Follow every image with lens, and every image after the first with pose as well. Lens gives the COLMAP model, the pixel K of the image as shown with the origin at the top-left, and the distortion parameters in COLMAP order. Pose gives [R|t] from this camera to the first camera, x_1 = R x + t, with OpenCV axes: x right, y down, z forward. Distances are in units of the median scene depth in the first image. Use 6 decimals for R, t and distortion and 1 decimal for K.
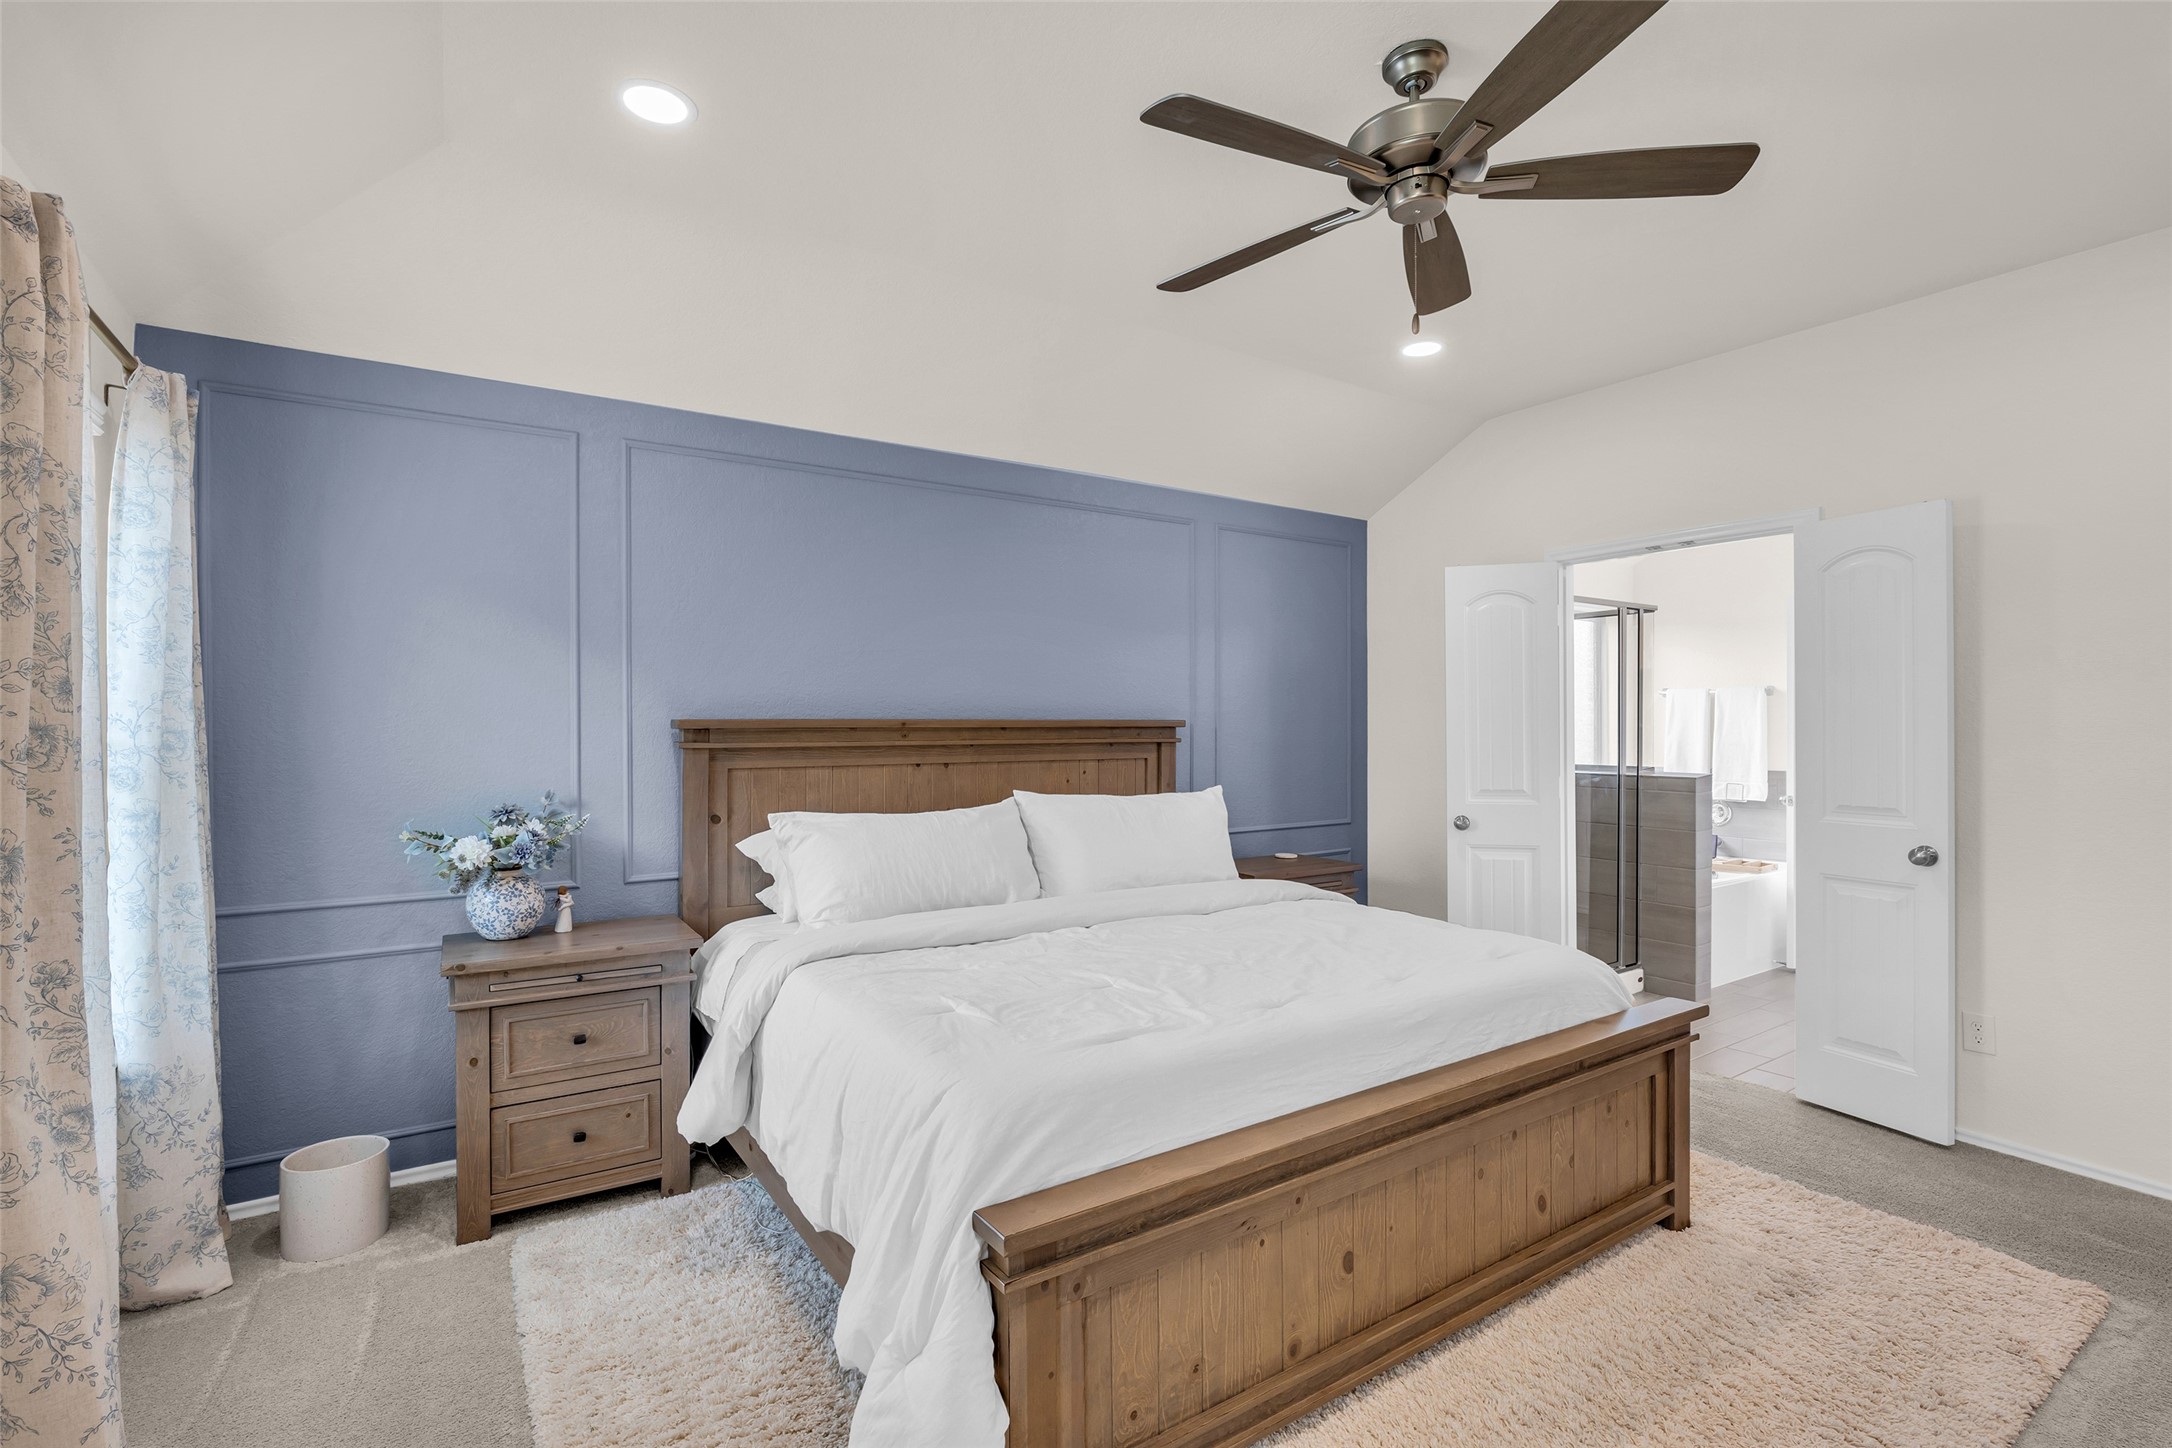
lens RADIAL K [[1017.6, 0, 1087.4], [0, 1017.6, 722.1], [0, 0, 1]] dist [-0.004359, 0.000176]
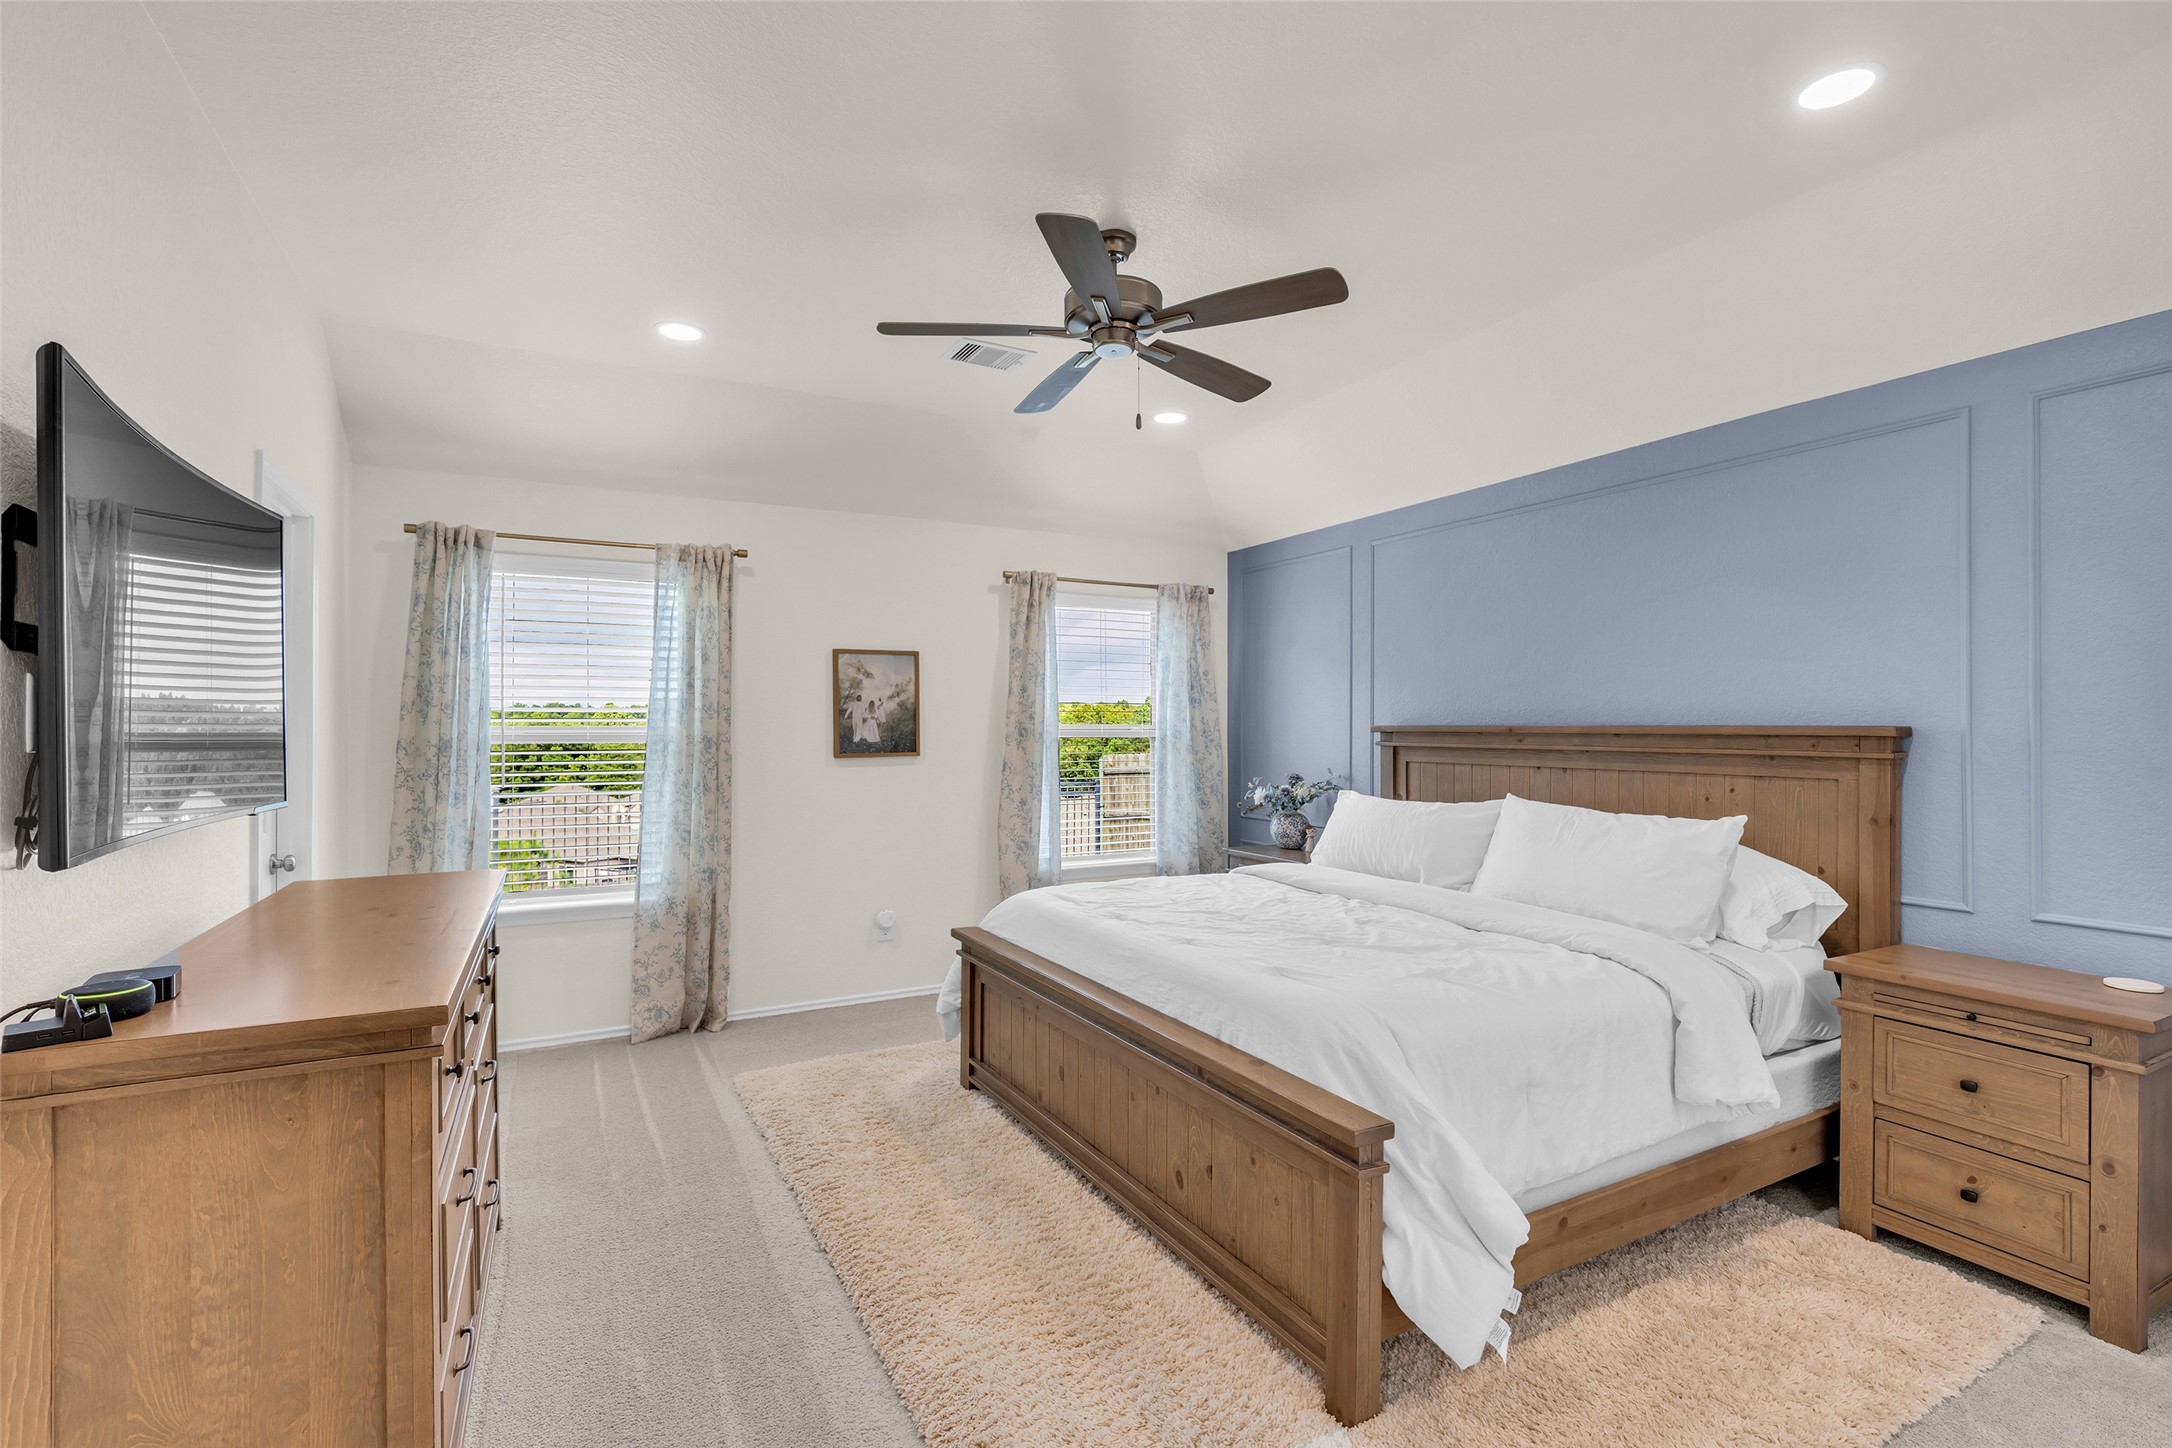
lens RADIAL K [[1017.6, 0, 1076.7], [0, 1017.6, 721.7], [0, 0, 1]] dist [-0.004359, 0.000176]
pose [[-0.120896, -0.006550, -0.992644, 0.972931], [-0.004457, 0.999972, -0.006056, 0.002155], [0.992655, 0.003692, -0.120922, 0.653903]]
